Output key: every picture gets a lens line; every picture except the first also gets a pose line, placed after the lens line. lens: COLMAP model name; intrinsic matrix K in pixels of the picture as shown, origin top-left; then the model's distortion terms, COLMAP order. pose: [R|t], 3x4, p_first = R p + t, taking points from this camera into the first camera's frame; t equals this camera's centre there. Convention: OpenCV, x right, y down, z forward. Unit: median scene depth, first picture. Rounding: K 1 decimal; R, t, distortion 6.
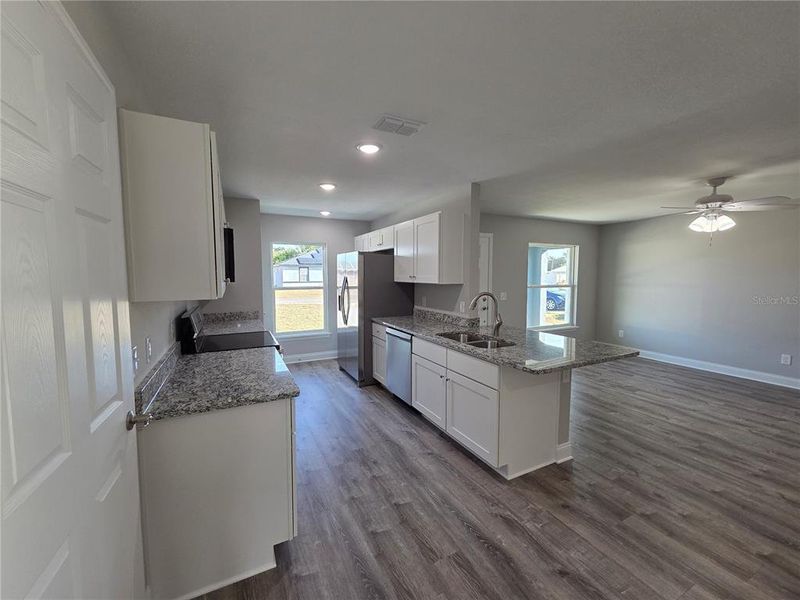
lens RADIAL K [[327.1, 0, 396.4], [0, 327.1, 297.1], [0, 0, 1]] dist [0.002108, -0.000555]
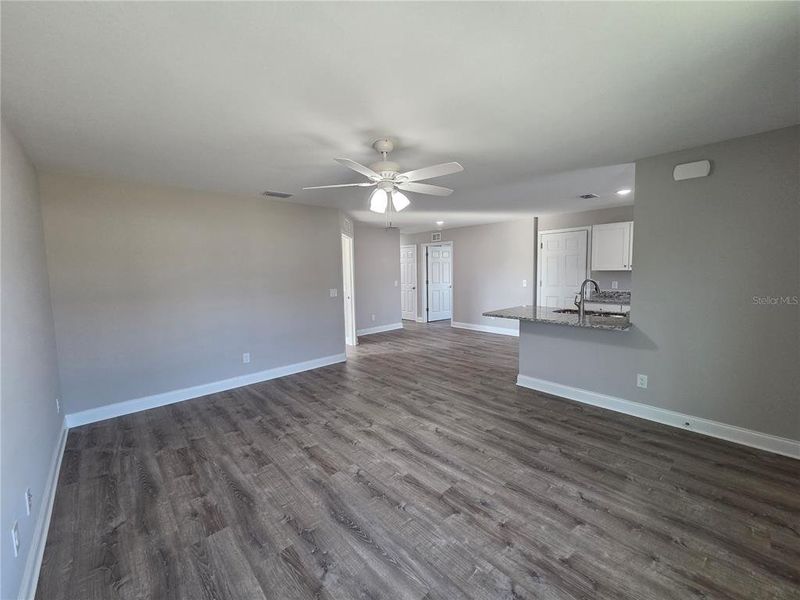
lens RADIAL K [[327.1, 0, 397.3], [0, 327.1, 295.9], [0, 0, 1]] dist [0.002108, -0.000555]
pose [[-0.962007, 0.044116, -0.269438, 1.127468], [0.003615, 0.988831, 0.148998, -0.118030], [0.273002, 0.142363, -0.951421, 1.724403]]
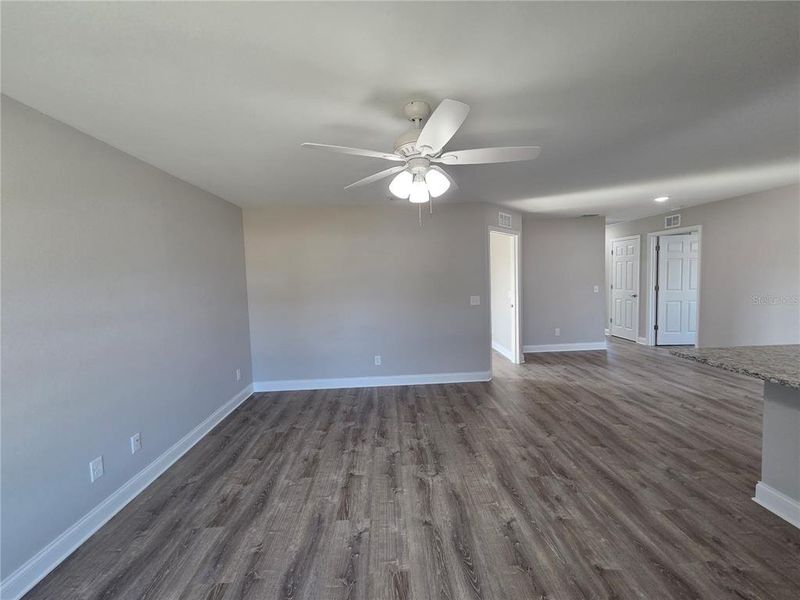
lens RADIAL K [[327.1, 0, 396.9], [0, 327.1, 293.9], [0, 0, 1]] dist [0.002108, -0.000555]
pose [[-0.909333, 0.010206, 0.415945, 0.748844], [0.064307, 0.991134, 0.116267, -0.106350], [-0.411071, 0.132473, -0.901927, 1.517432]]
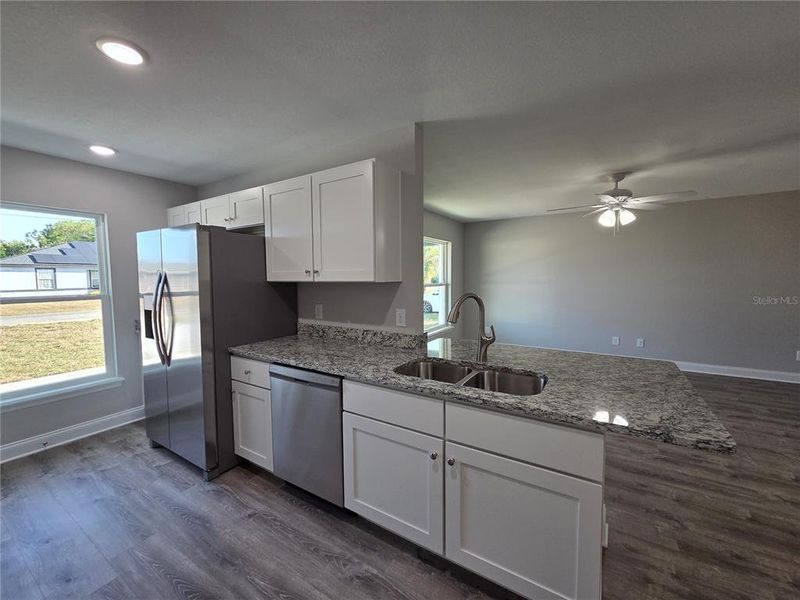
lens RADIAL K [[327.1, 0, 396.9], [0, 327.1, 296.5], [0, 0, 1]] dist [0.002108, -0.000555]
pose [[0.855292, -0.039477, 0.516640, -0.142557], [0.045087, 0.998982, 0.001693, -0.013393], [-0.516180, 0.021846, 0.856201, 0.476367]]
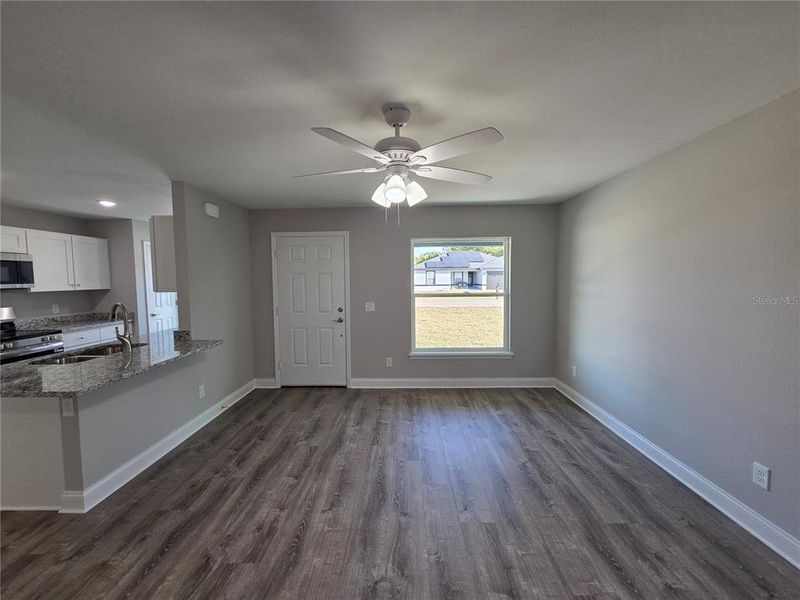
lens RADIAL K [[327.1, 0, 396.5], [0, 327.1, 297.6], [0, 0, 1]] dist [0.002108, -0.000555]
pose [[0.883684, 0.019828, -0.467664, 1.203783], [-0.023163, 0.999731, -0.001382, -0.039244], [0.467511, 0.012054, 0.883905, 0.490457]]
